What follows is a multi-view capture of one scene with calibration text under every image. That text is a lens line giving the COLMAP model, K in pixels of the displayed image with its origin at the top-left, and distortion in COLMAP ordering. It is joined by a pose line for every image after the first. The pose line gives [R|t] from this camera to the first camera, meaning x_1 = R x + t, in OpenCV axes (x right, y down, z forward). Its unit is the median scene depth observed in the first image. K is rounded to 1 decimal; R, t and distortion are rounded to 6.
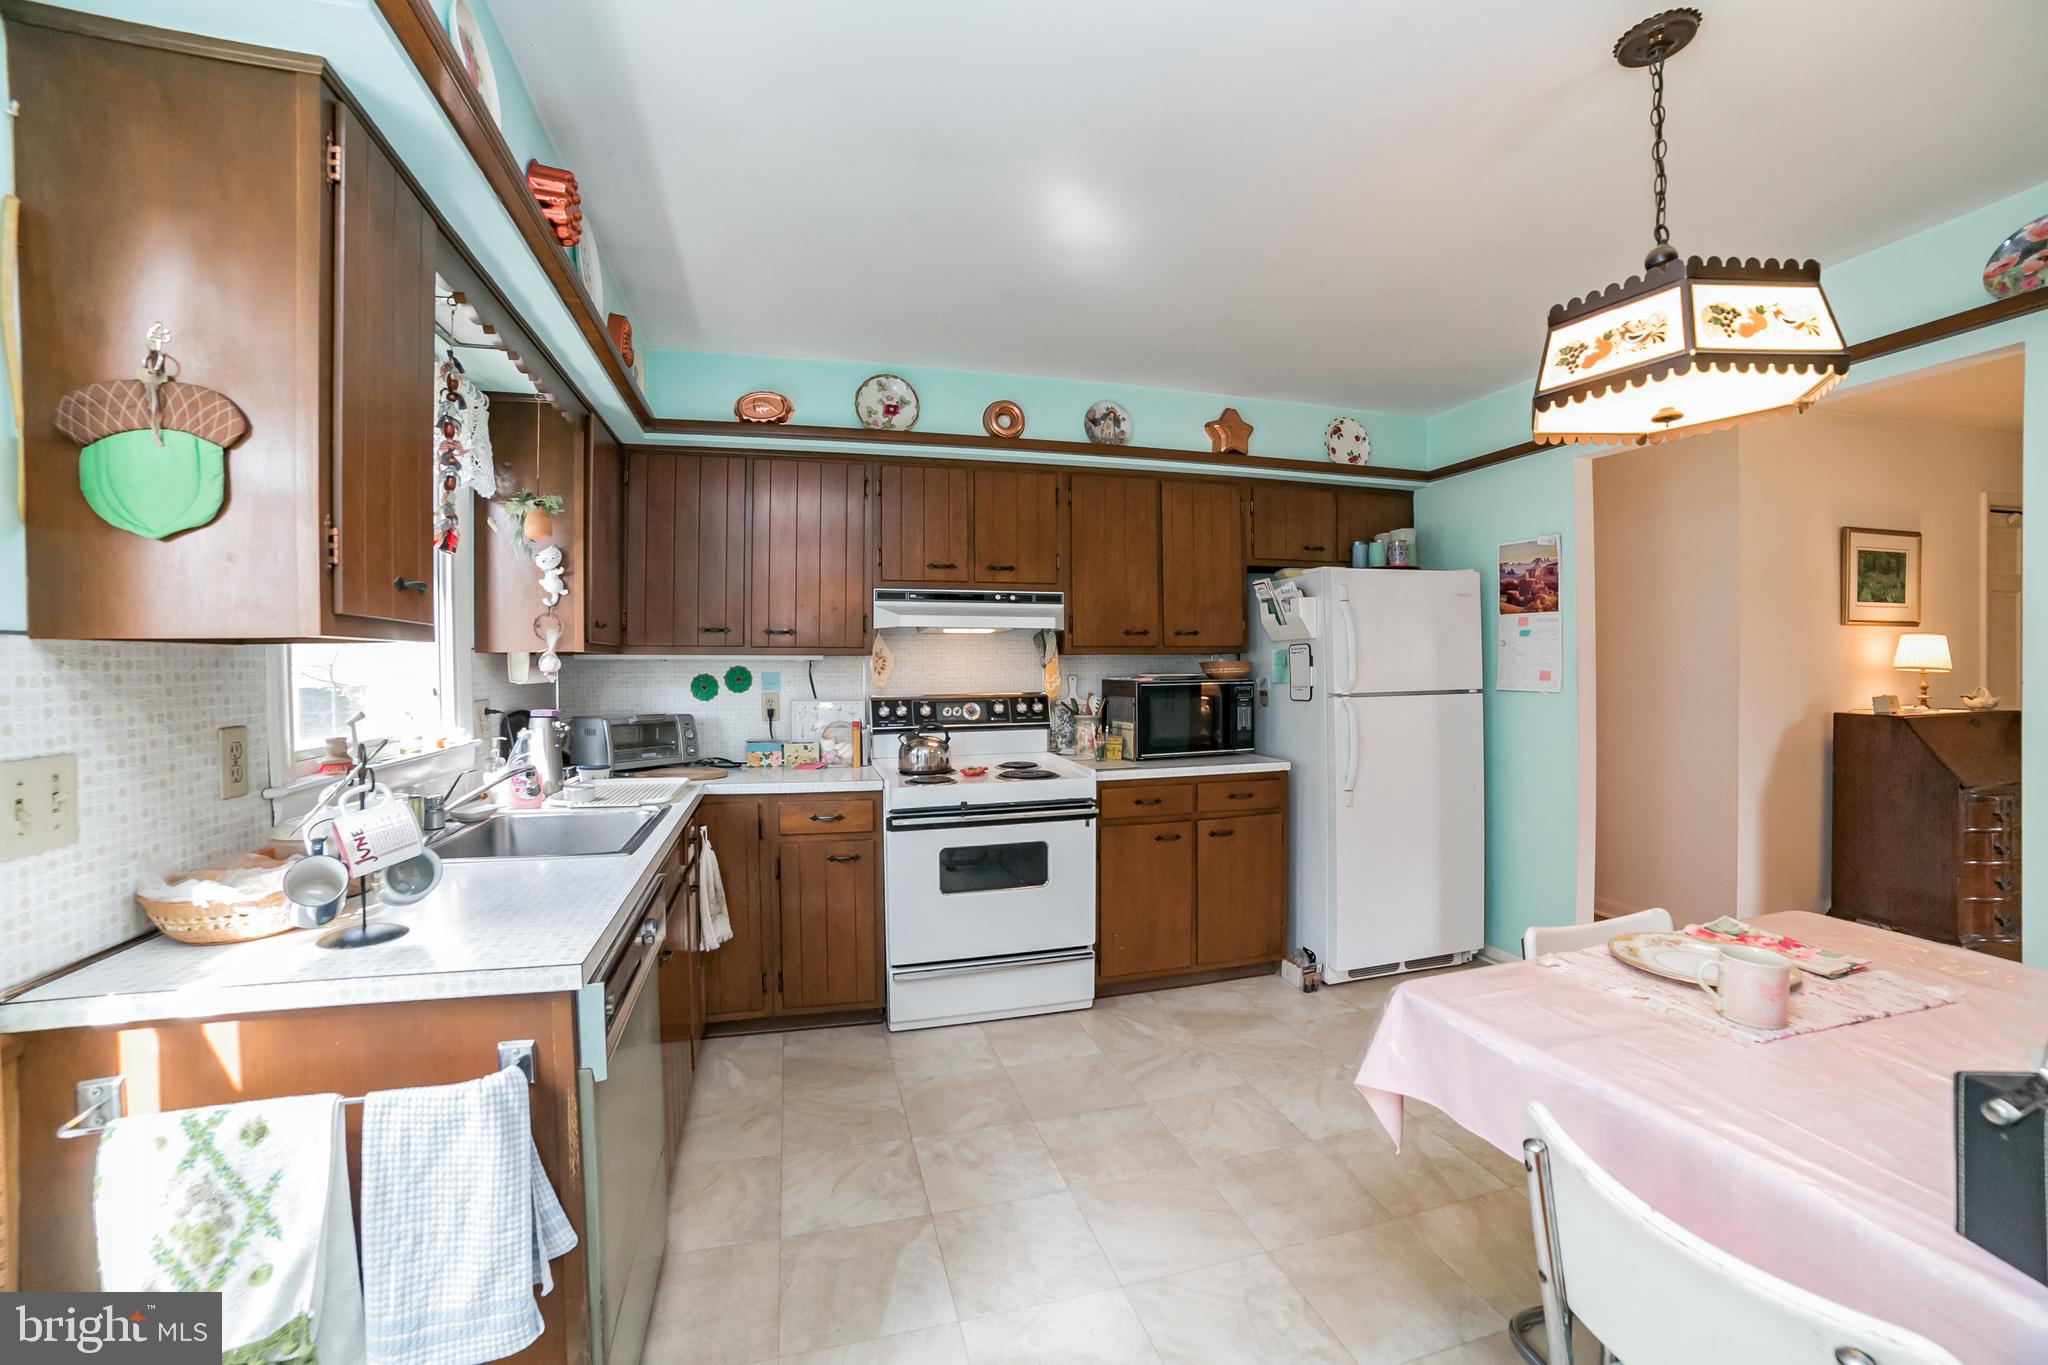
lens RADIAL K [[854.7, 0, 1025.0], [0, 854.7, 670.0], [0, 0, 1]] dist [-0.098847, 0.033431]
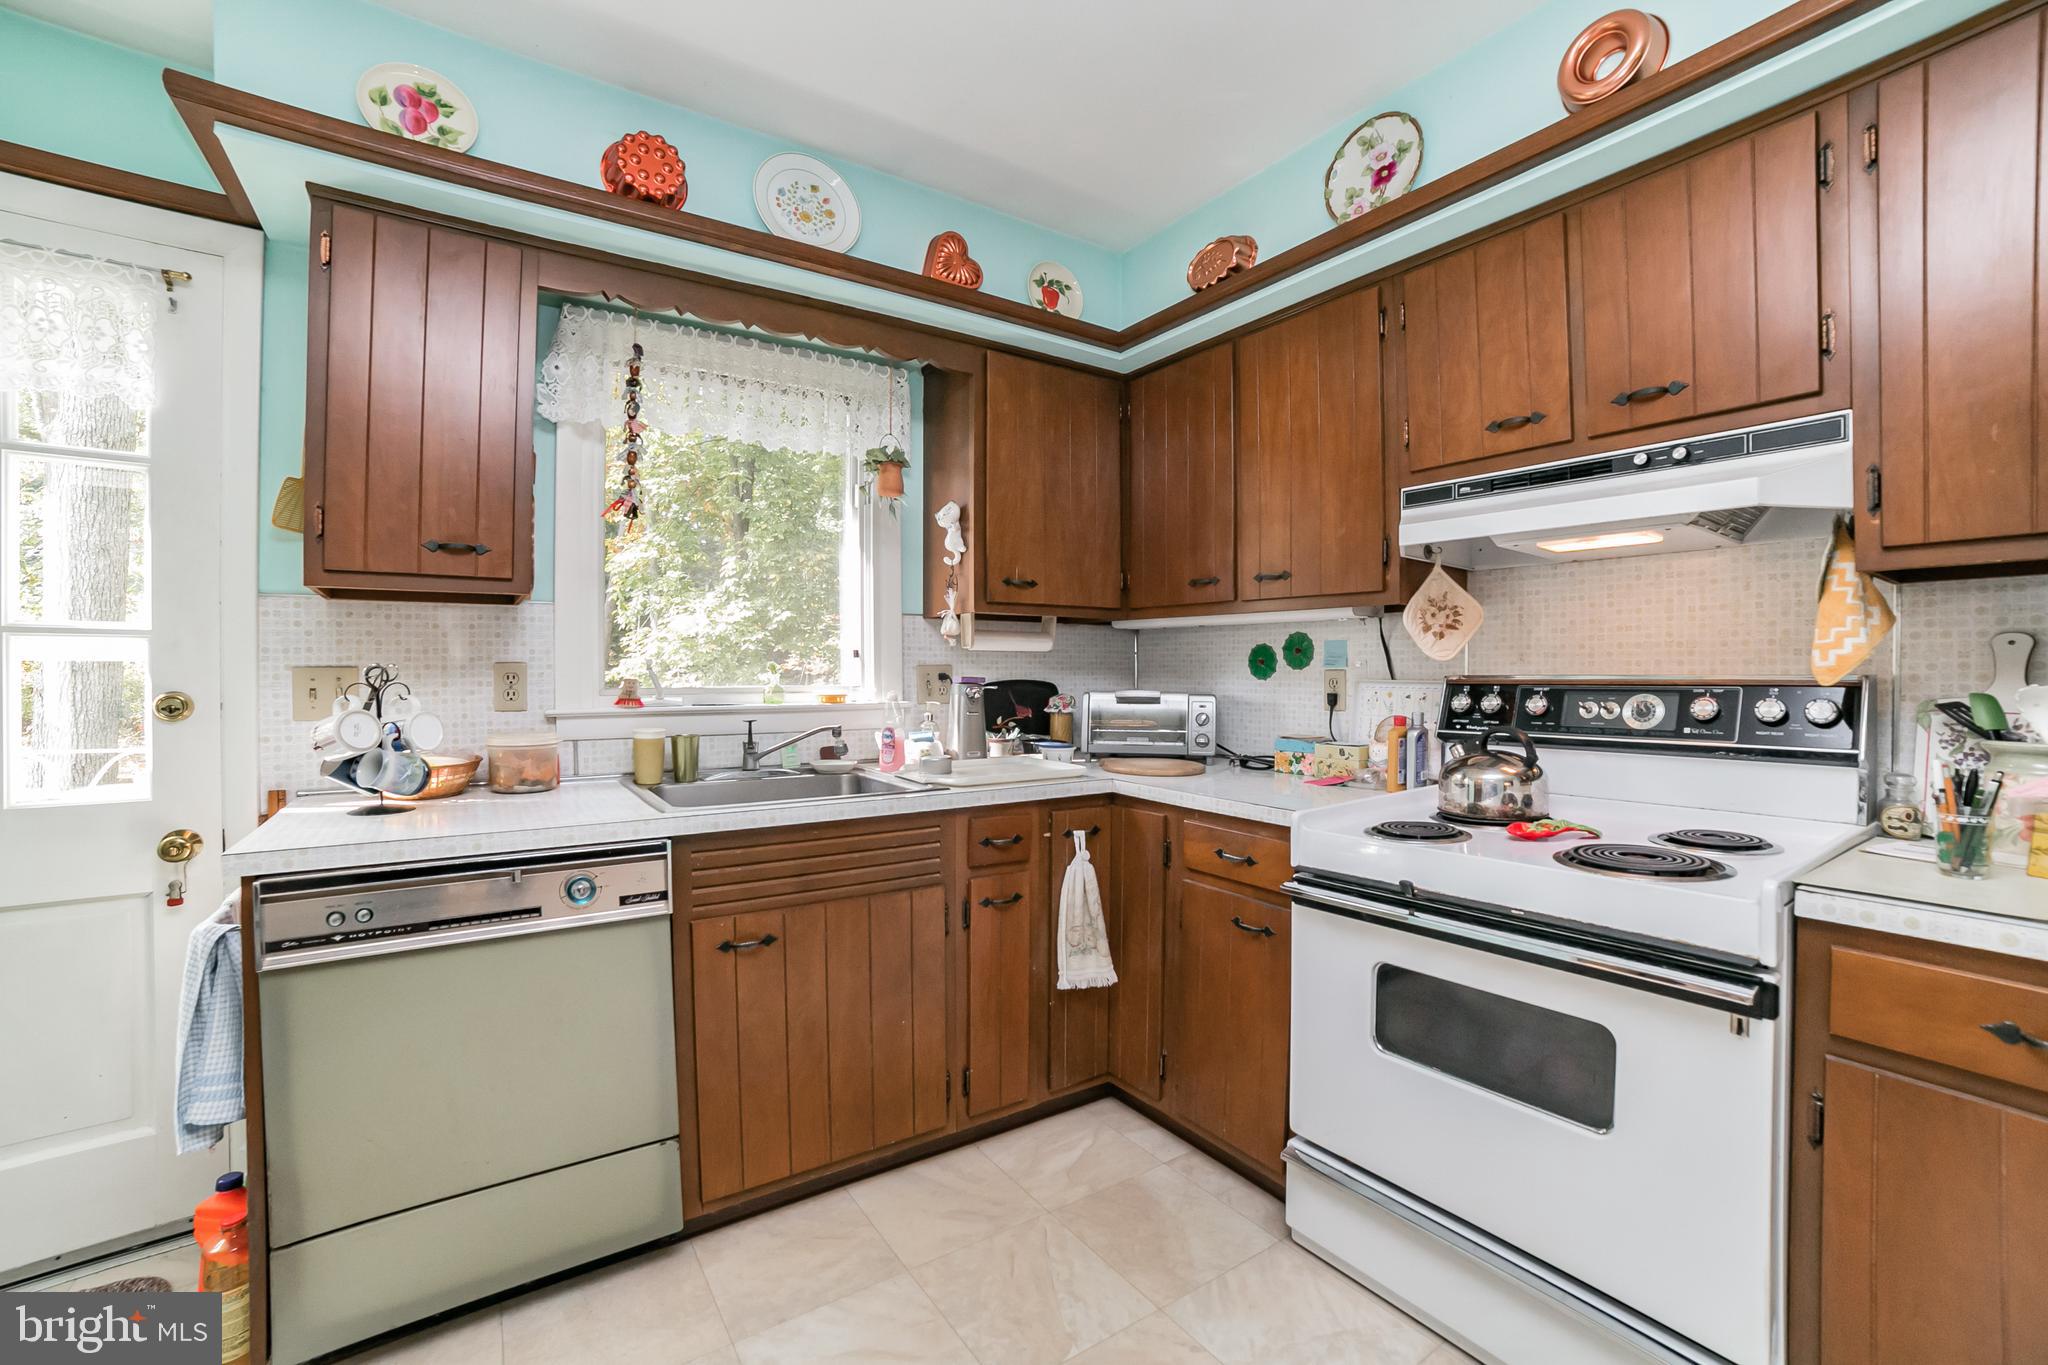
lens RADIAL K [[854.7, 0, 1025.0], [0, 854.7, 670.0], [0, 0, 1]] dist [-0.098847, 0.033431]
pose [[0.308603, 0.003618, -0.951184, 0.284791], [-0.009735, 0.999952, 0.000645, 0.030473], [0.951141, 0.009061, 0.308624, 0.574995]]
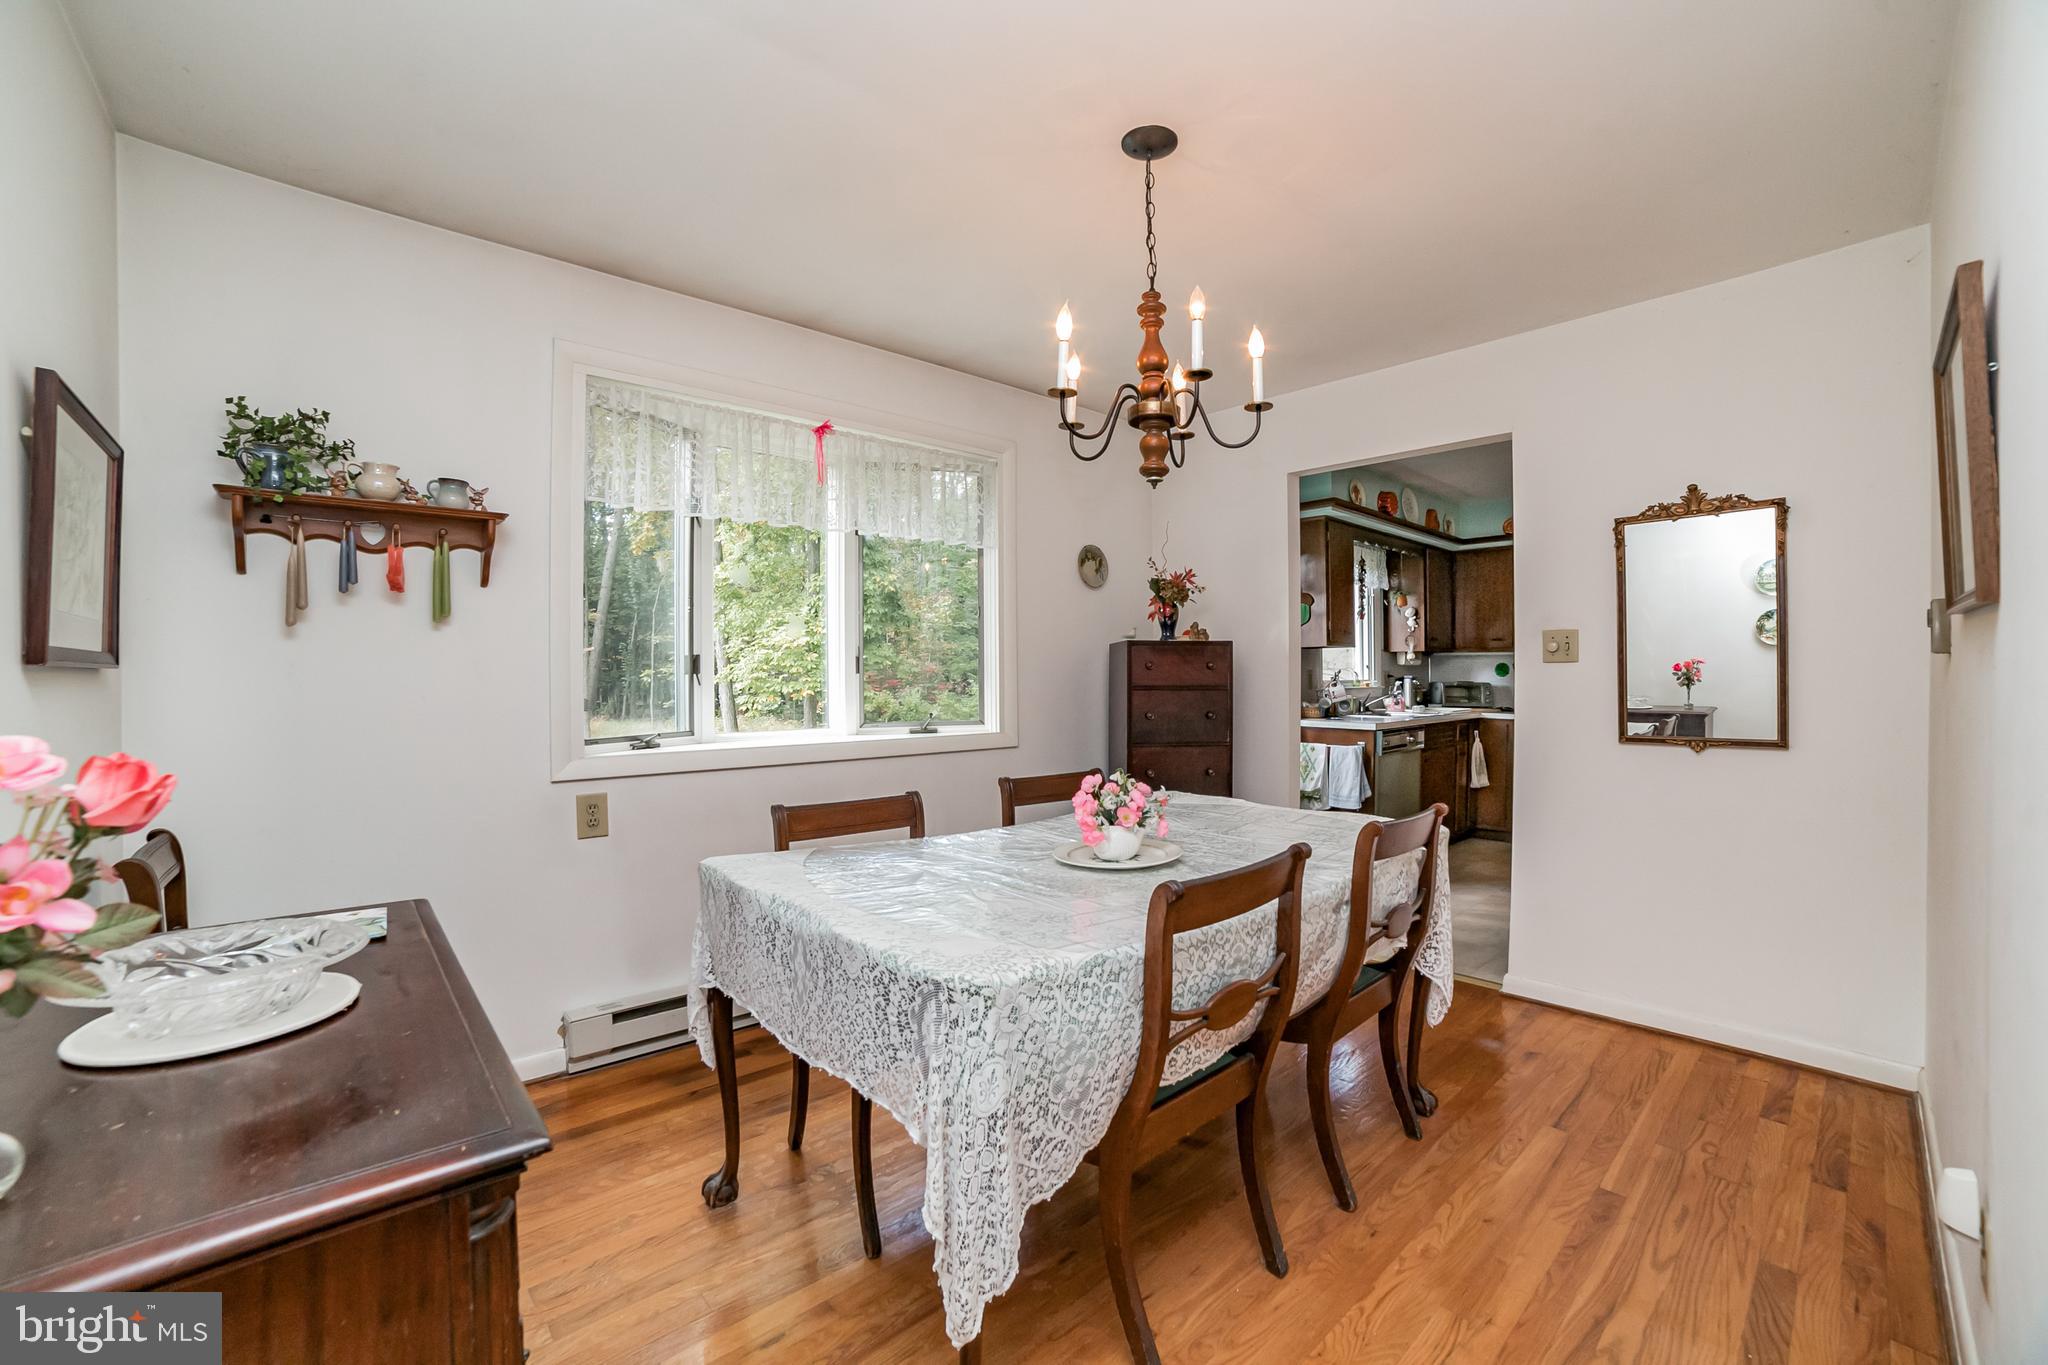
lens RADIAL K [[854.7, 0, 1025.0], [0, 854.7, 670.0], [0, 0, 1]] dist [-0.098847, 0.033431]
pose [[0.466947, -0.002493, -0.884282, 0.793931], [-0.011872, 0.999888, -0.009088, 0.051592], [0.884206, 0.014742, 0.466865, -0.846142]]
